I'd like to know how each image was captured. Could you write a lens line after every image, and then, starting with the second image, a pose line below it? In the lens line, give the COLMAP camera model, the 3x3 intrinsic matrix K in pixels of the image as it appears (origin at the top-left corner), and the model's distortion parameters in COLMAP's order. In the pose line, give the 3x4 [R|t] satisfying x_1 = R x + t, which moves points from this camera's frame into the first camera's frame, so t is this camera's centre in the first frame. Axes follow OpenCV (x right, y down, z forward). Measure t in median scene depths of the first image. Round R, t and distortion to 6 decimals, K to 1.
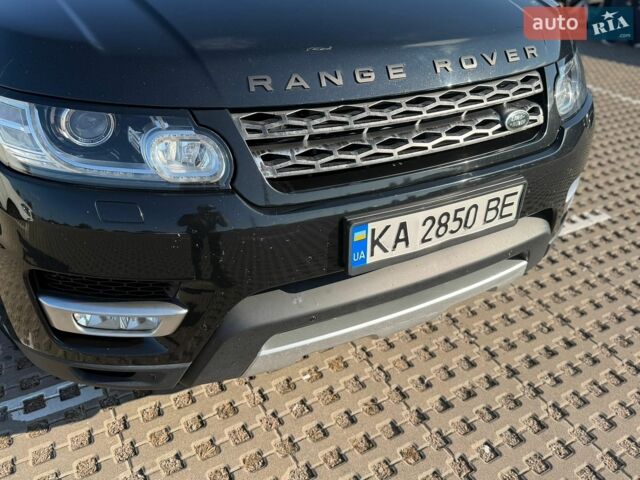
lens RADIAL K [[530.6, 0, 314.2], [0, 530.6, 236.6], [0, 0, 1]] dist [0.071268, -0.103981]
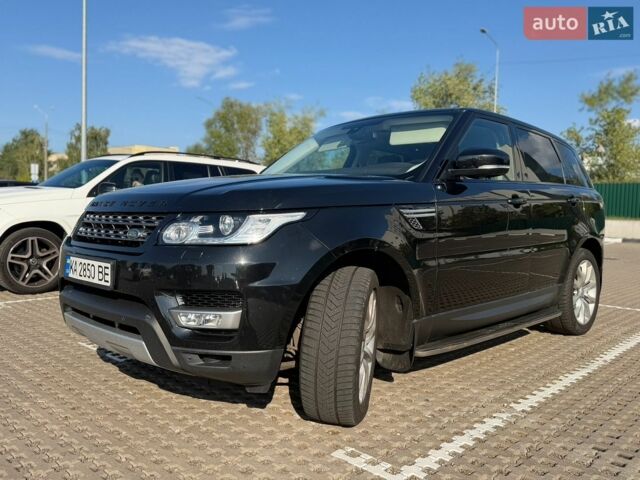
lens RADIAL K [[530.6, 0, 340.6], [0, 530.6, 217.8], [0, 0, 1]] dist [0.071268, -0.103981]
pose [[0.306686, -0.015772, -0.951680, 2.521499], [-0.506581, 0.843779, -0.177234, -0.324046], [0.805803, 0.536458, 0.250786, 1.181993]]
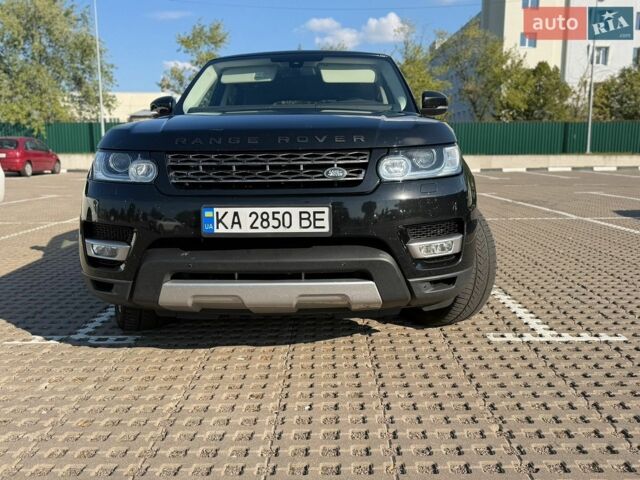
lens RADIAL K [[530.6, 0, 322.3], [0, 530.6, 238.0], [0, 0, 1]] dist [0.071268, -0.103981]
pose [[0.862126, 0.032800, -0.505632, 1.283730], [-0.227891, 0.916376, -0.329120, 0.558903], [0.452554, 0.398972, 0.797506, -0.260007]]
